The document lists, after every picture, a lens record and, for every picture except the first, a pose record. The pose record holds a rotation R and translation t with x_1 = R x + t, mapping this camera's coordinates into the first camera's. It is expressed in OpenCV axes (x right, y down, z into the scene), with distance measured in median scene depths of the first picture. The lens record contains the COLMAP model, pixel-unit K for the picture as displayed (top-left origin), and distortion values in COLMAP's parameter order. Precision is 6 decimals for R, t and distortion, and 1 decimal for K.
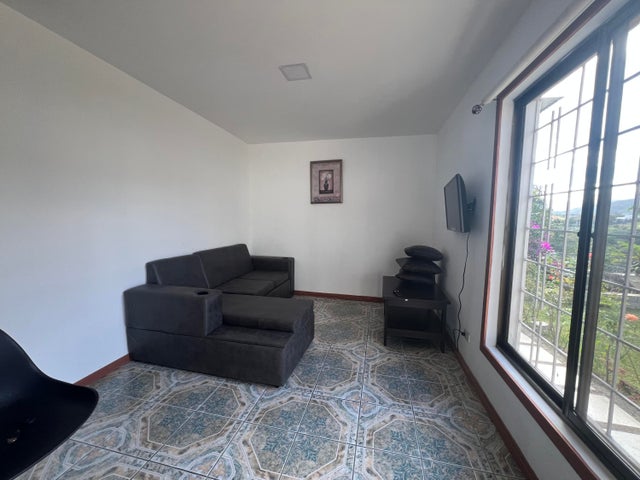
lens RADIAL K [[255.3, 0, 323.1], [0, 255.3, 237.9], [0, 0, 1]] dist [-0.005928, 0.001388]
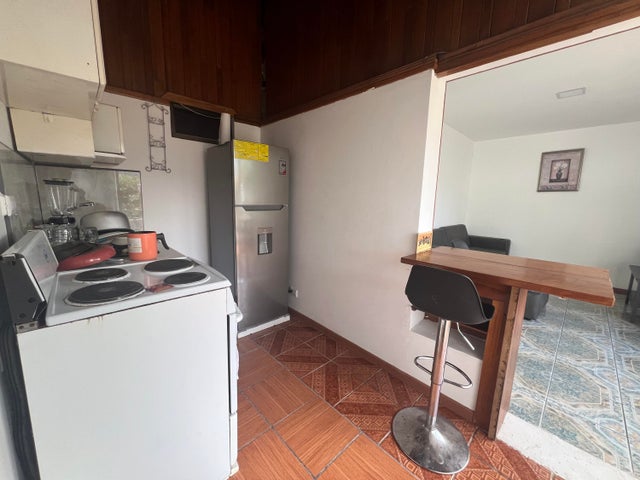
lens RADIAL K [[255.3, 0, 321.8], [0, 255.3, 239.0], [0, 0, 1]] dist [-0.005928, 0.001388]
pose [[0.832208, 0.096844, -0.545941, -0.292842], [-0.061007, 0.994643, 0.083442, 0.046699], [0.551097, -0.036135, 0.833658, -0.612216]]
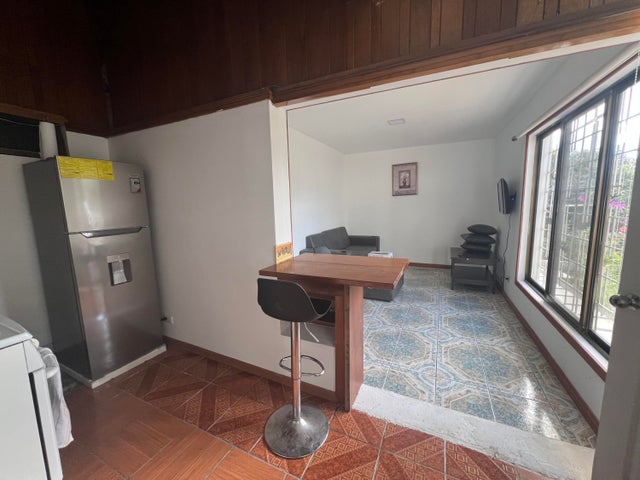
lens RADIAL K [[255.3, 0, 323.2], [0, 255.3, 239.2], [0, 0, 1]] dist [-0.005928, 0.001388]
pose [[0.976240, -0.008374, -0.216529, -0.168553], [0.020609, 0.998312, 0.054308, 0.019080], [0.215709, -0.057480, 0.974764, -0.601460]]
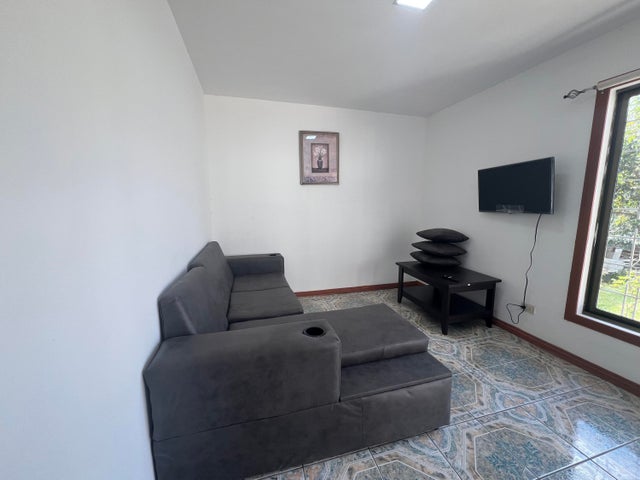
lens RADIAL K [[255.3, 0, 323.7], [0, 255.3, 237.0], [0, 0, 1]] dist [-0.005928, 0.001388]
pose [[0.879598, -0.077969, 0.469285, -0.547770], [0.048543, 0.996039, 0.074501, -0.036922], [-0.473235, -0.042750, 0.879898, 0.362125]]
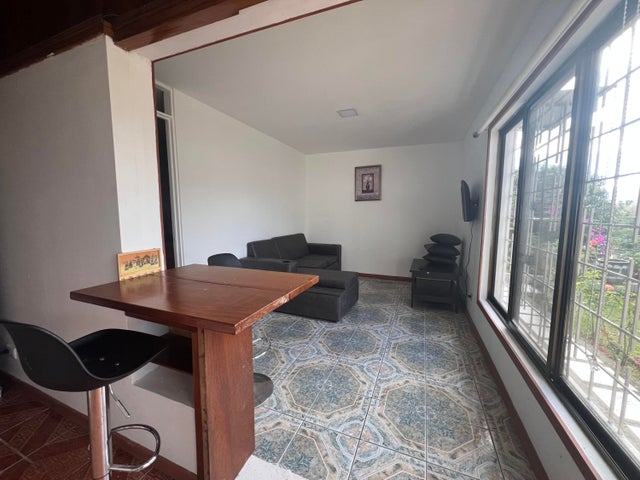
lens RADIAL K [[255.3, 0, 323.7], [0, 255.3, 238.9], [0, 0, 1]] dist [-0.005928, 0.001388]
pose [[0.988187, 0.007226, -0.153082, -0.011429], [-0.003979, 0.999761, 0.021508, 0.033736], [0.153201, -0.020645, 0.987979, -0.366579]]
